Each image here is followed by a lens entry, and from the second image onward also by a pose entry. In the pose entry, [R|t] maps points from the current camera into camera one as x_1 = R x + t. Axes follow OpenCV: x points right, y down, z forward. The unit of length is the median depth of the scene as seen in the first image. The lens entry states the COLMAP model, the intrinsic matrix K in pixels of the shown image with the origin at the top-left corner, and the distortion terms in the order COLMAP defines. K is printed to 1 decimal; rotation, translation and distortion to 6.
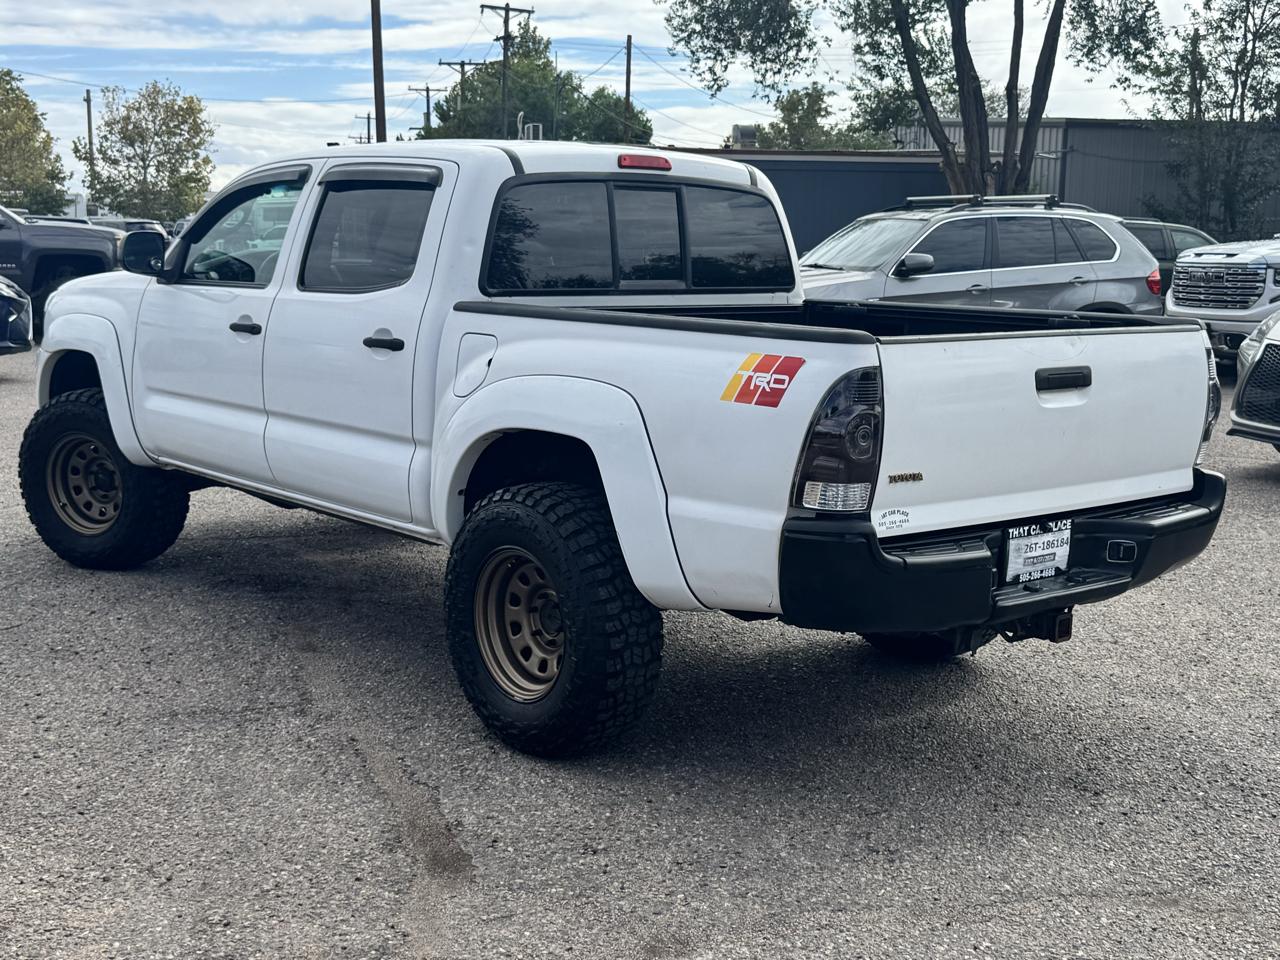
lens RADIAL K [[1733.3, 0, 630.9], [0, 1733.3, 469.9], [0, 0, 1]] dist [0.075552, 0.000000]
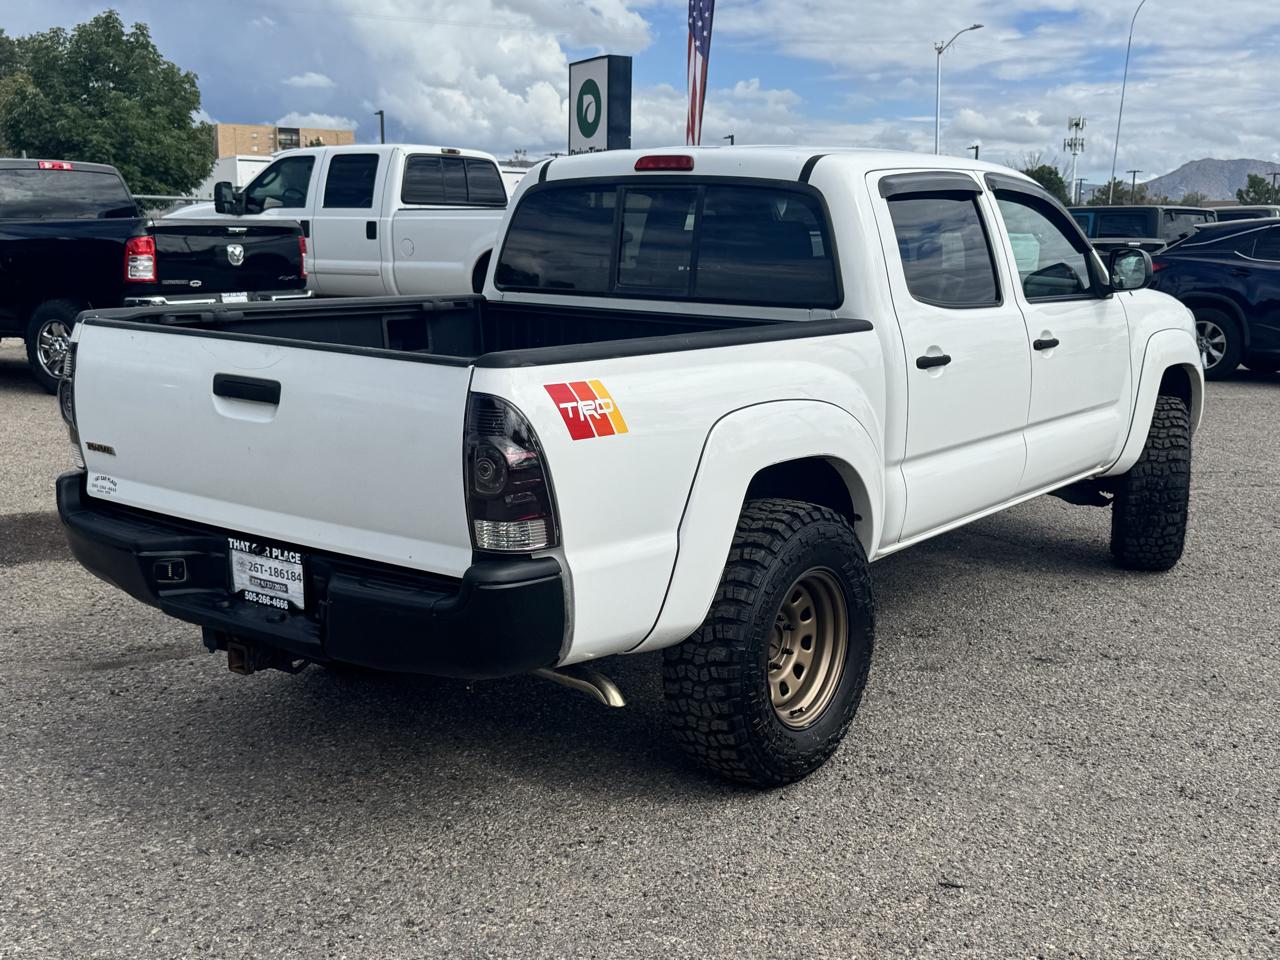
lens RADIAL K [[1437.9, 0, 649.9], [0, 1437.9, 491.0], [0, 0, 1]] dist [0.212453, 0.000000]
pose [[0.195121, 0.170944, -0.965767, 0.997127], [-0.146757, 0.978696, 0.143583, -0.135514], [0.969737, 0.113717, 0.216051, 1.008464]]
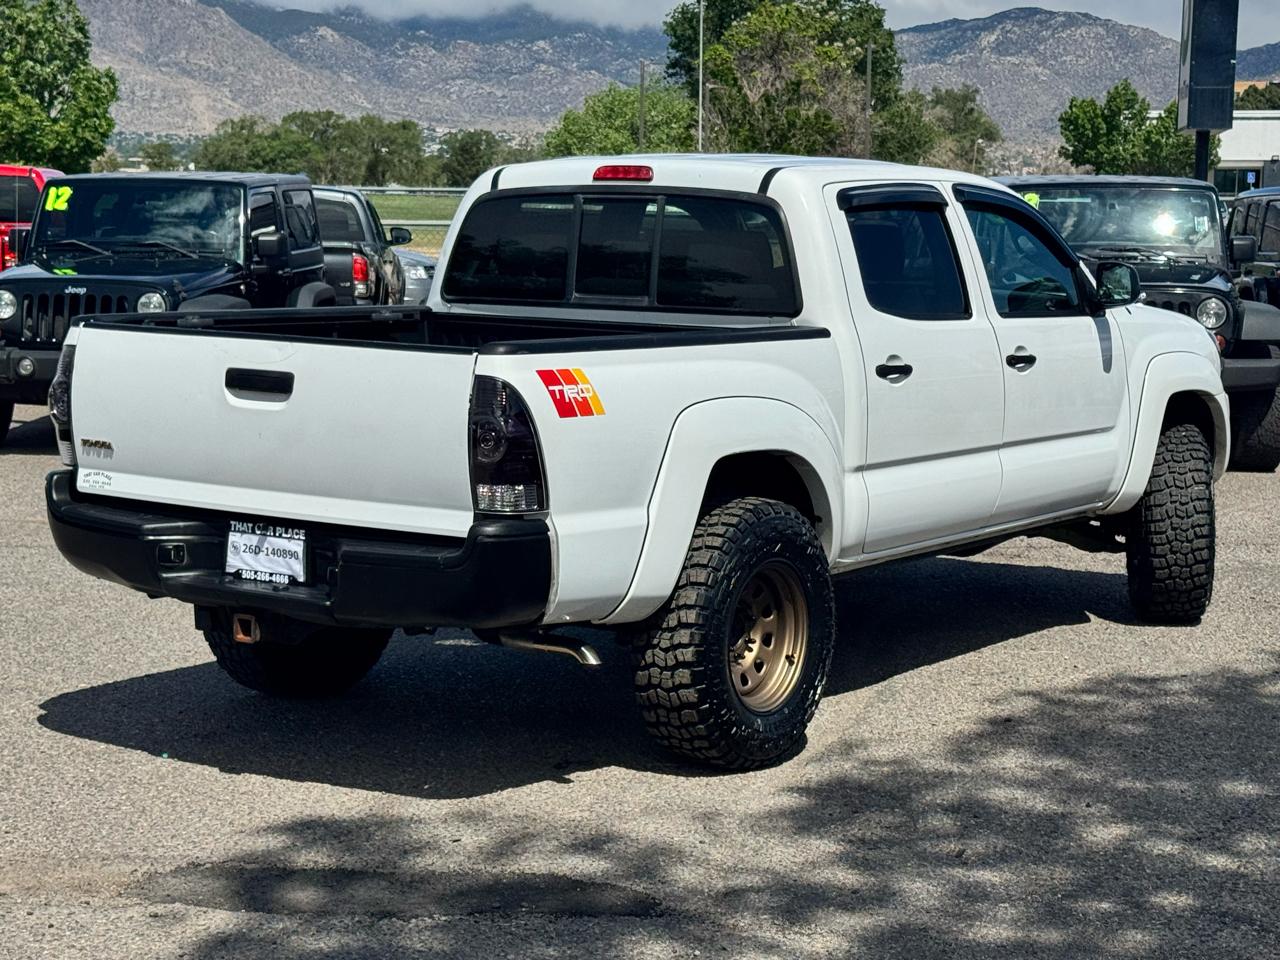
lens RADIAL K [[2427.1, 0, 637.0], [0, 2427.1, 486.6], [0, 0, 1]] dist [0.521301, 0.000000]
pose [[0.229953, 0.096294, -0.968426, 1.626786], [-0.147822, 0.987003, 0.063040, -0.110306], [0.961910, 0.128659, 0.241198, 0.843822]]
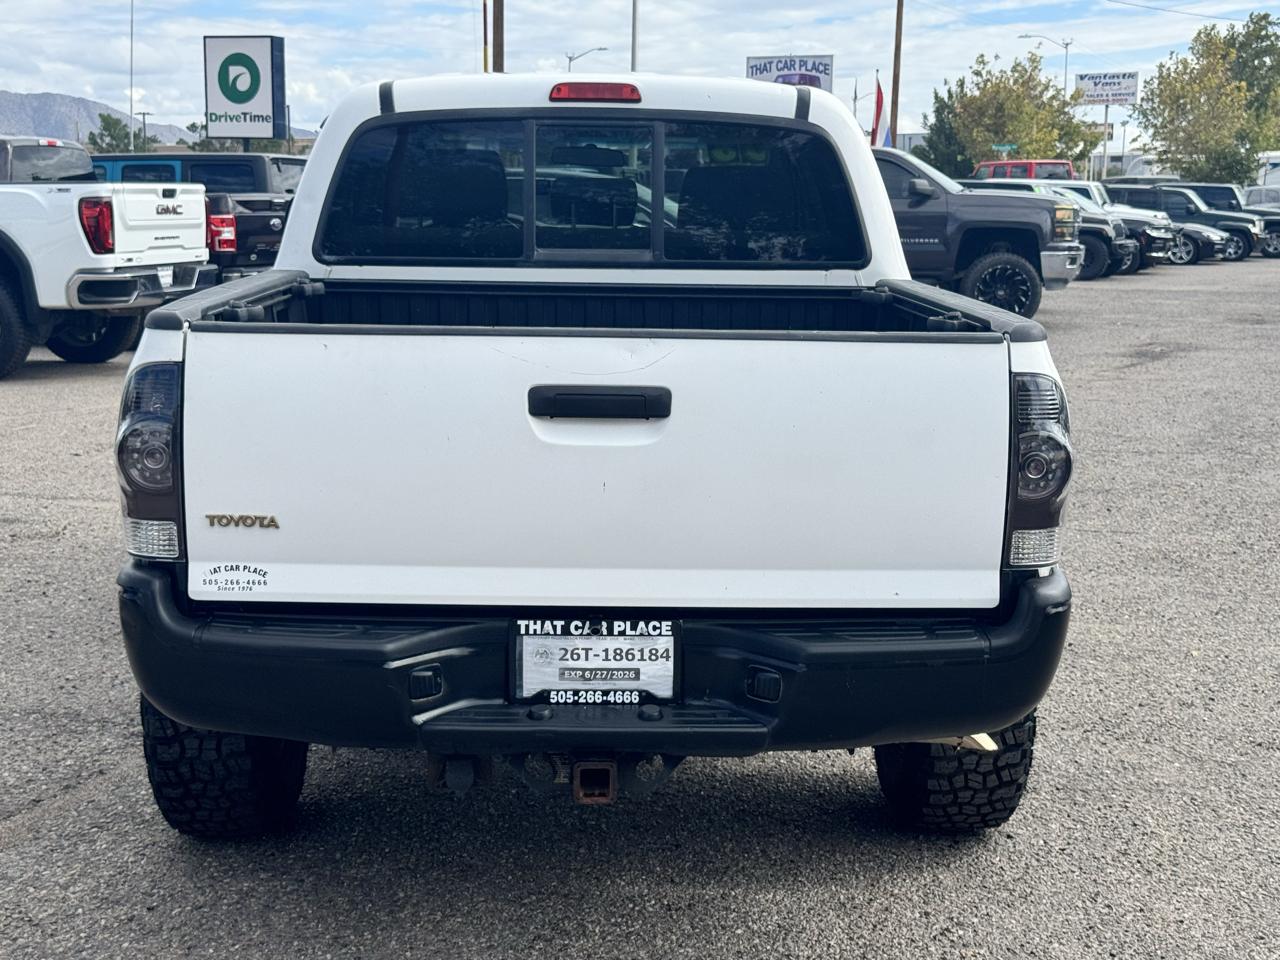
lens RADIAL K [[2035.8, 0, 643.8], [0, 2035.8, 476.2], [0, 0, 1]] dist [0.133496, 0.000000]
pose [[0.773702, 0.087295, -0.627507, 0.714527], [-0.090328, 0.995543, 0.027121, -0.044949], [0.627078, 0.035698, 0.778138, 0.402241]]
